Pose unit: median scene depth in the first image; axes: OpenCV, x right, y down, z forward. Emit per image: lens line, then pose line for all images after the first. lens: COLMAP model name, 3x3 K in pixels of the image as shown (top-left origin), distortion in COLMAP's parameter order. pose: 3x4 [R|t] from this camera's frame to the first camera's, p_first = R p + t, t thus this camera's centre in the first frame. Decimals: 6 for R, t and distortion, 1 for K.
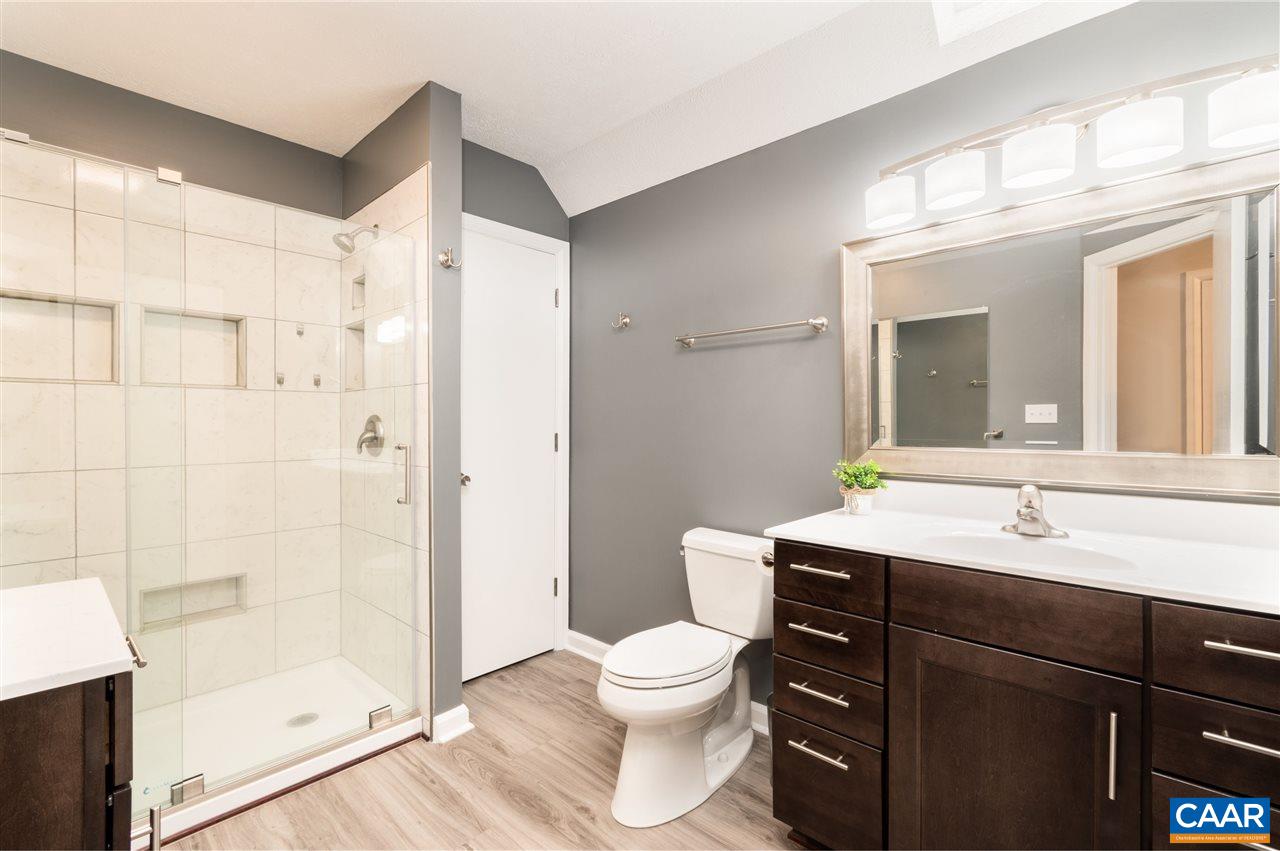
lens RADIAL K [[569.0, 0, 641.4], [0, 569.0, 424.5], [0, 0, 1]] dist [0.001103, -0.000422]
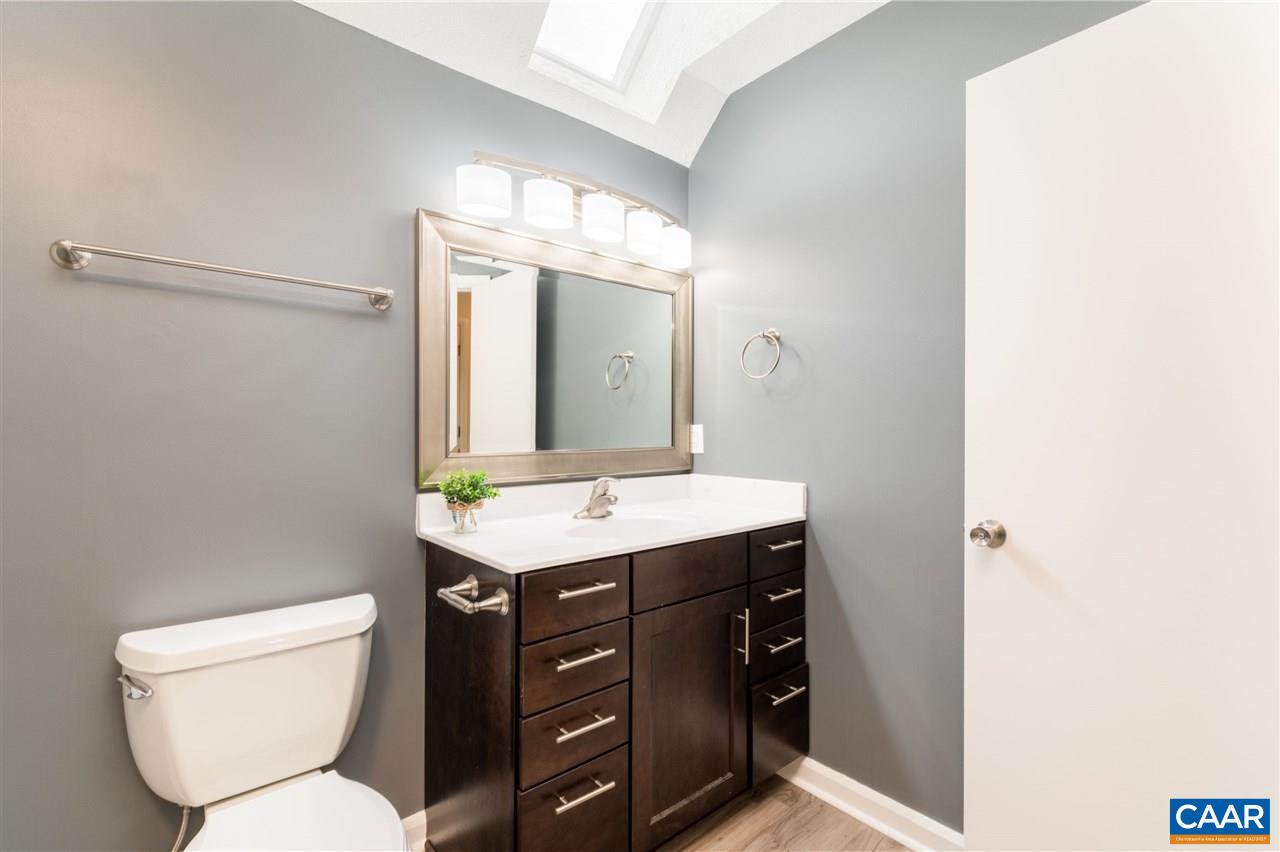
lens RADIAL K [[569.0, 0, 641.4], [0, 569.0, 425.0], [0, 0, 1]] dist [0.001103, -0.000422]
pose [[0.121973, 0.001267, 0.992533, -0.786707], [0.006569, 0.999976, -0.002084, -0.005133], [-0.992512, 0.006775, 0.121962, 1.102193]]
